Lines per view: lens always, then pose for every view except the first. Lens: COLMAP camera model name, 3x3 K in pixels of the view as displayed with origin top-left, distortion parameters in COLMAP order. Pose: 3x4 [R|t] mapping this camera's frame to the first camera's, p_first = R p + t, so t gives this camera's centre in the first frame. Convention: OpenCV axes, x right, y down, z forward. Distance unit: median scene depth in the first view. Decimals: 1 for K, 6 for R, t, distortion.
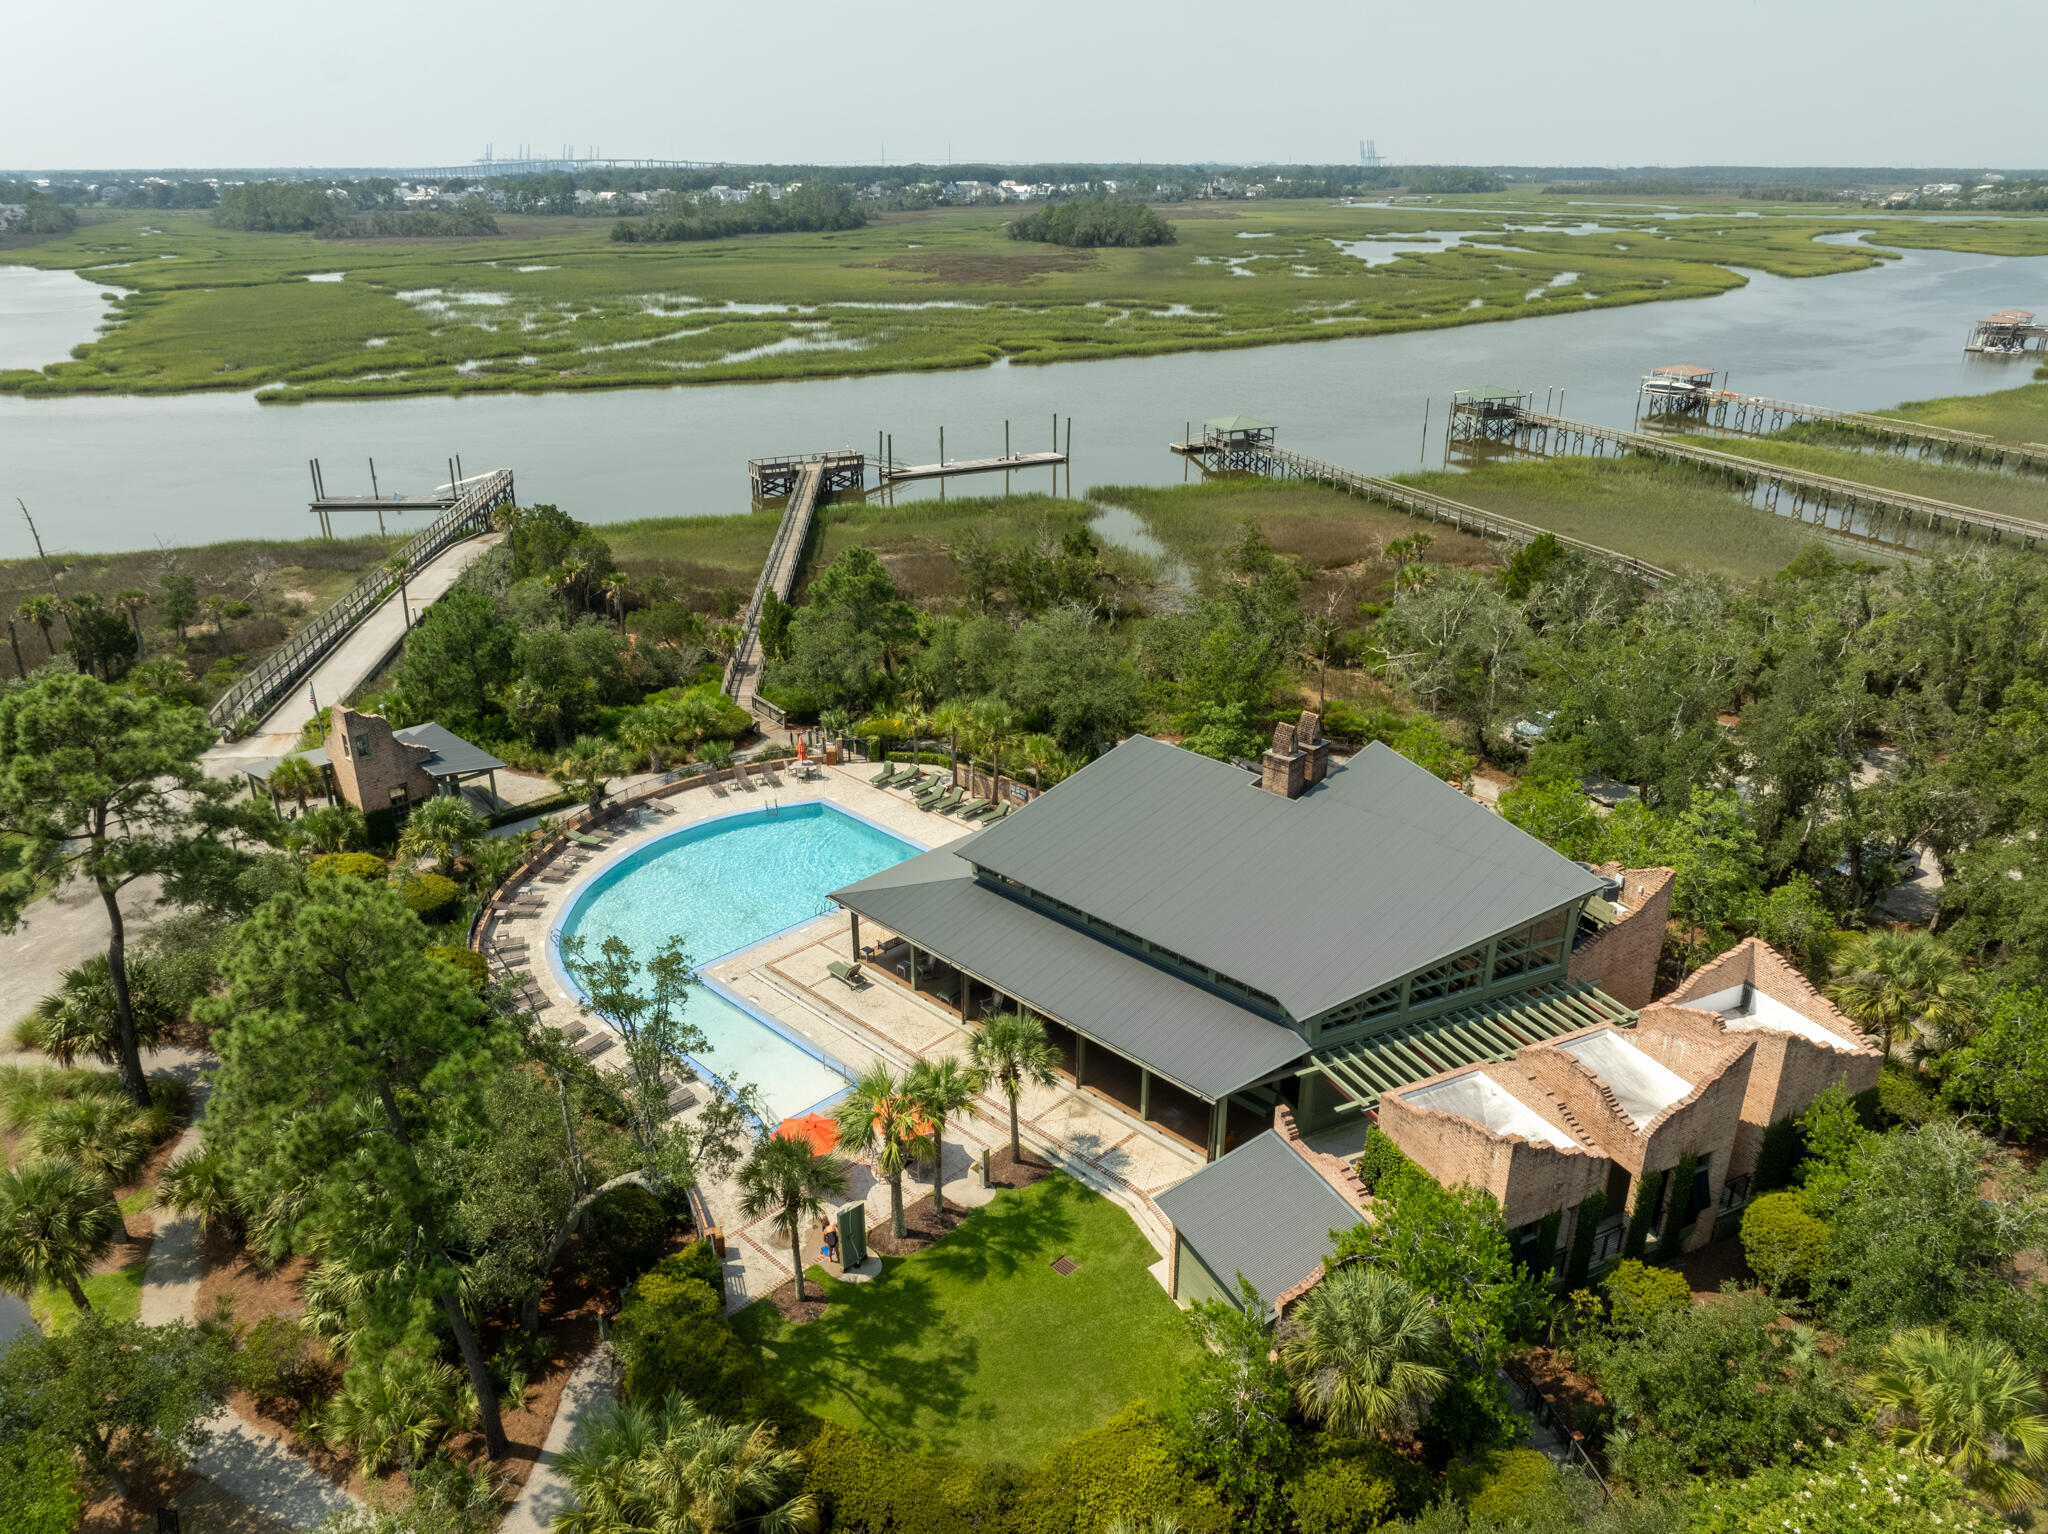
lens RADIAL K [[1447.9, 0, 1031.1], [0, 1447.9, 755.2], [0, 0, 1]] dist [-0.034541, 0.022328]
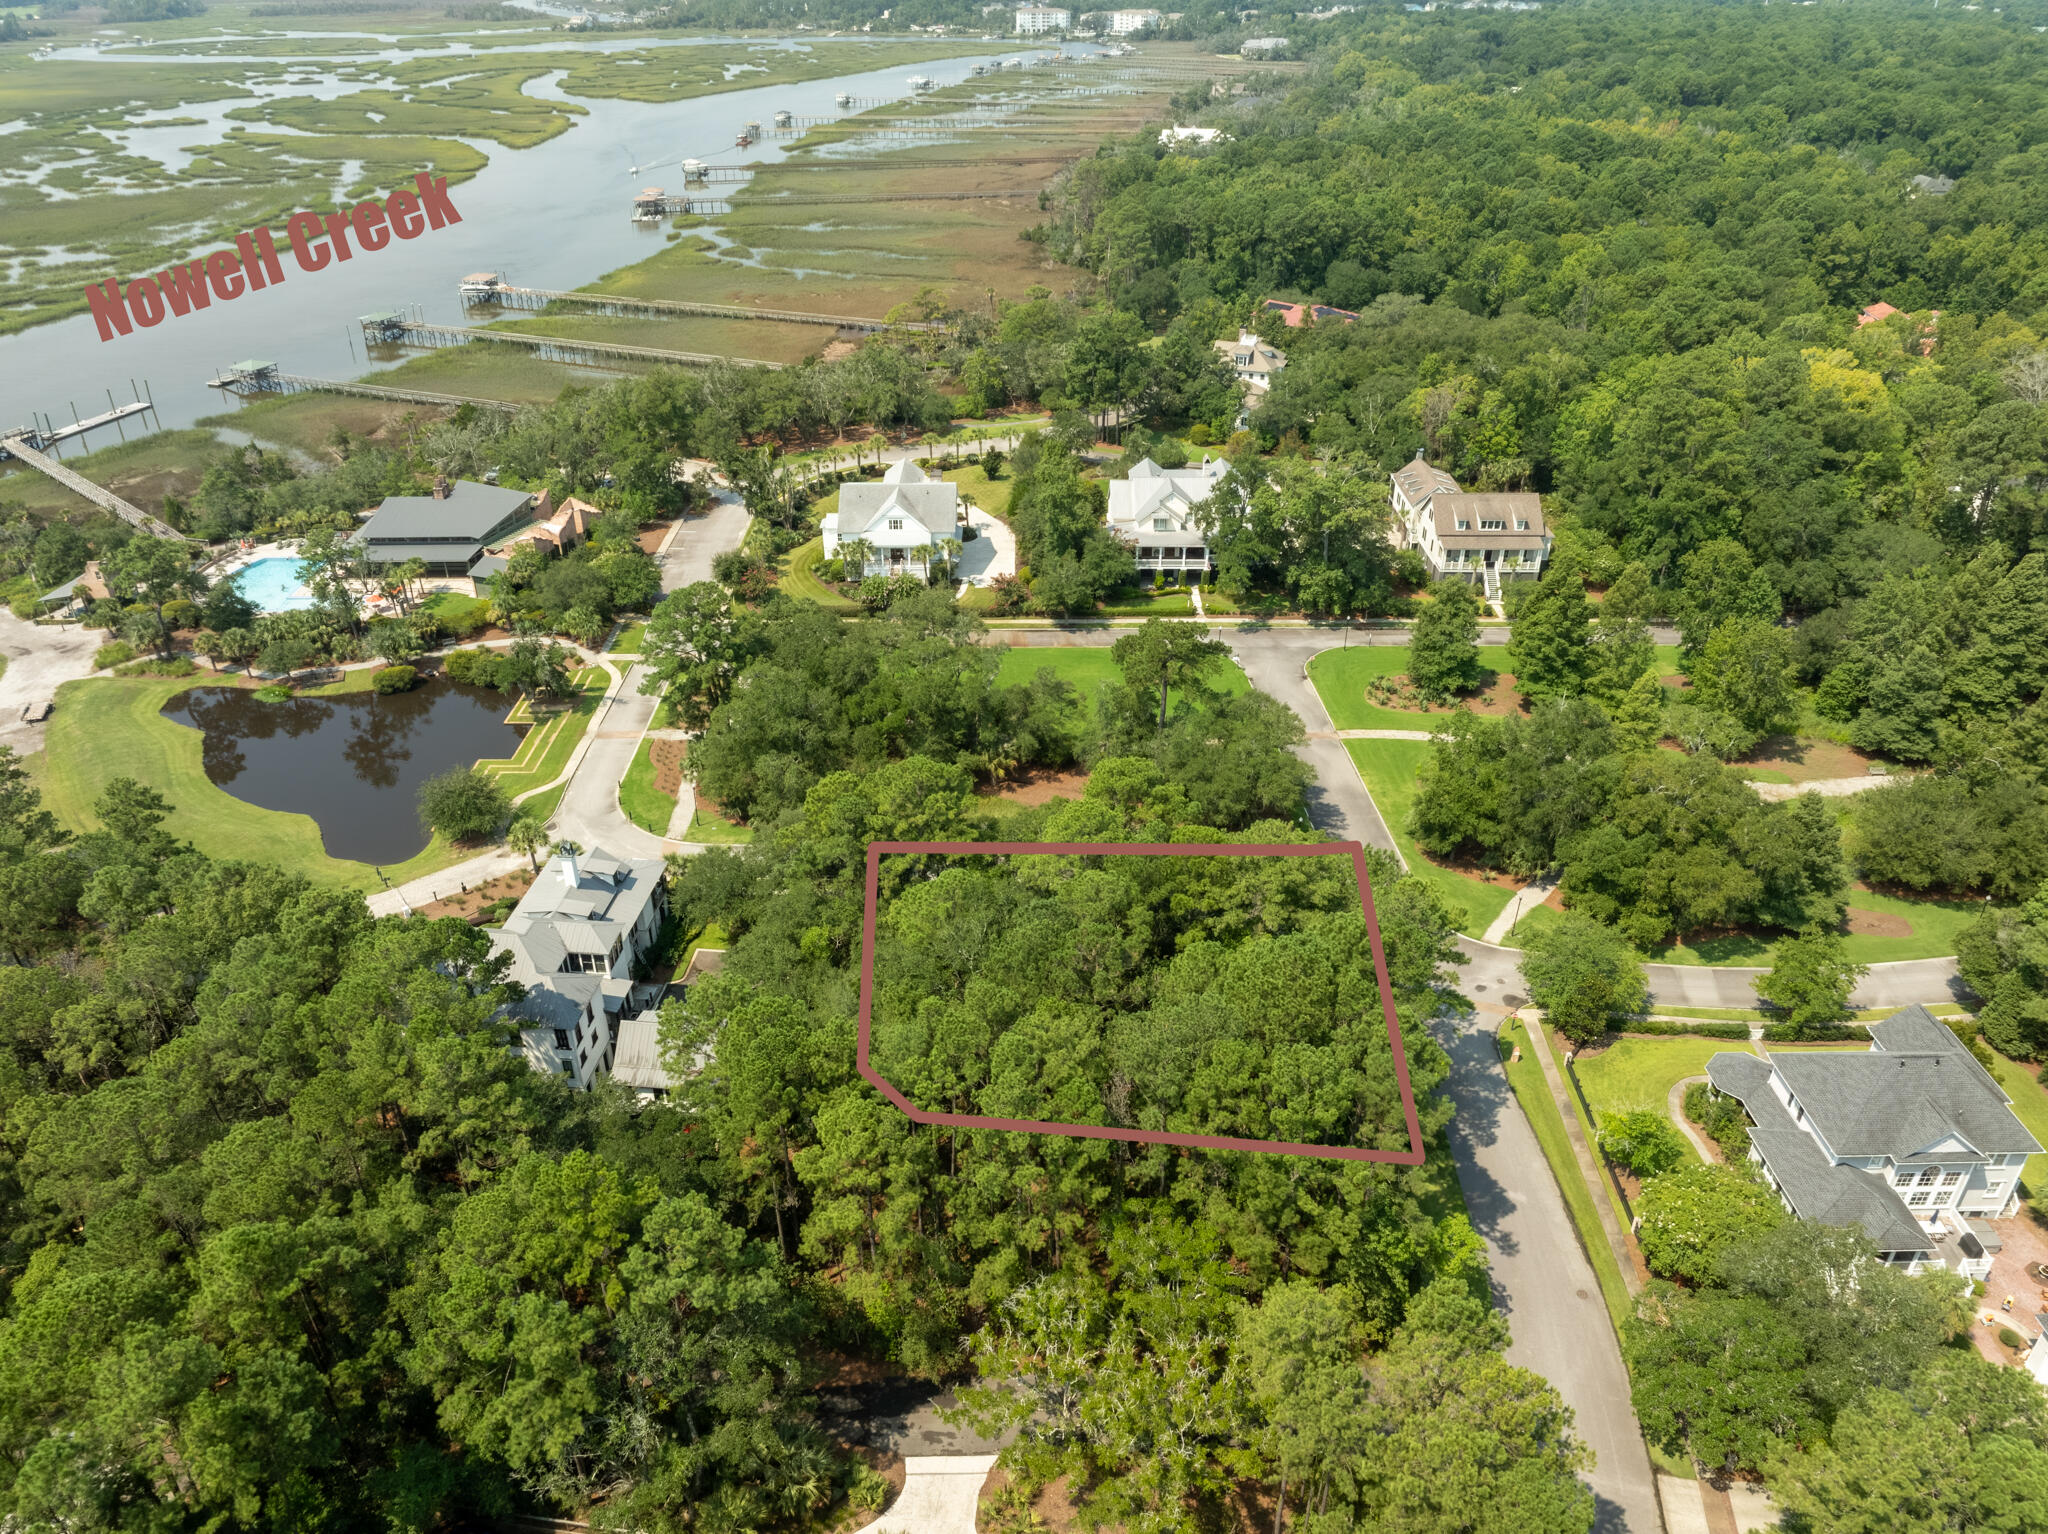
lens RADIAL K [[1447.9, 0, 1031.1], [0, 1447.9, 755.2], [0, 0, 1]] dist [-0.034541, 0.022328]
pose [[0.710064, -0.350170, 0.610893, -0.290240], [0.268540, 0.936676, 0.224777, 0.051653], [-0.650918, 0.004443, 0.759135, -0.647634]]
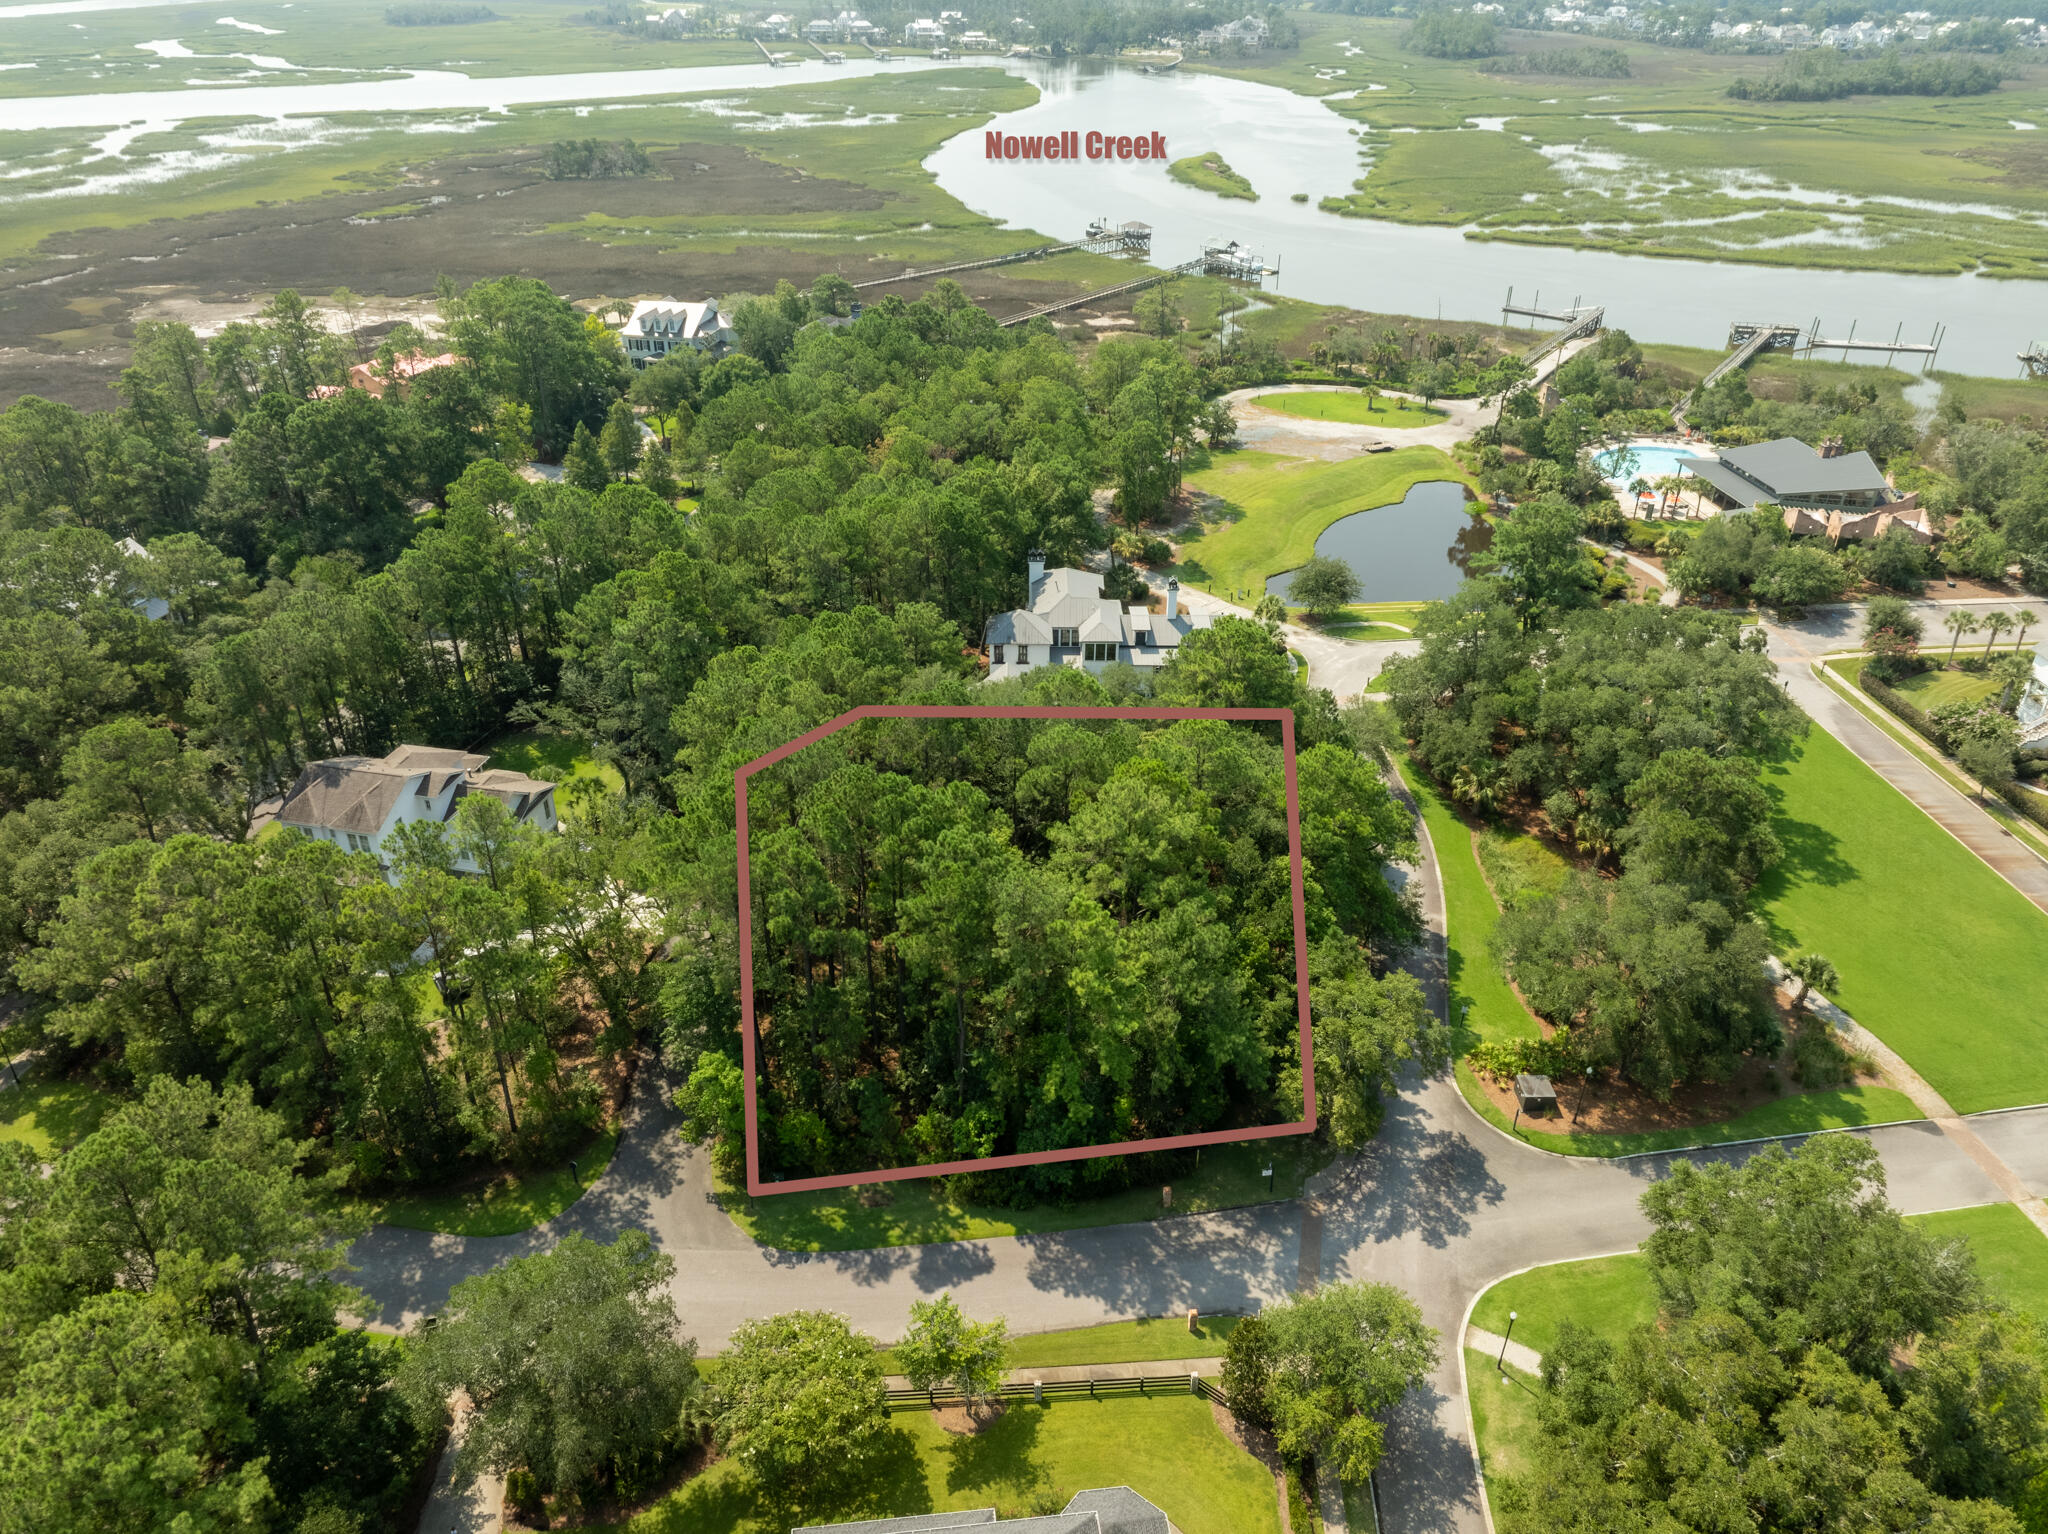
lens RADIAL K [[1447.9, 0, 1031.1], [0, 1447.9, 755.2], [0, 0, 1]] dist [-0.034541, 0.022328]
pose [[0.772223, 0.321302, -0.548122, 0.196960], [-0.248381, 0.946717, 0.205022, 0.111498], [0.584790, -0.022179, 0.810882, -0.682349]]
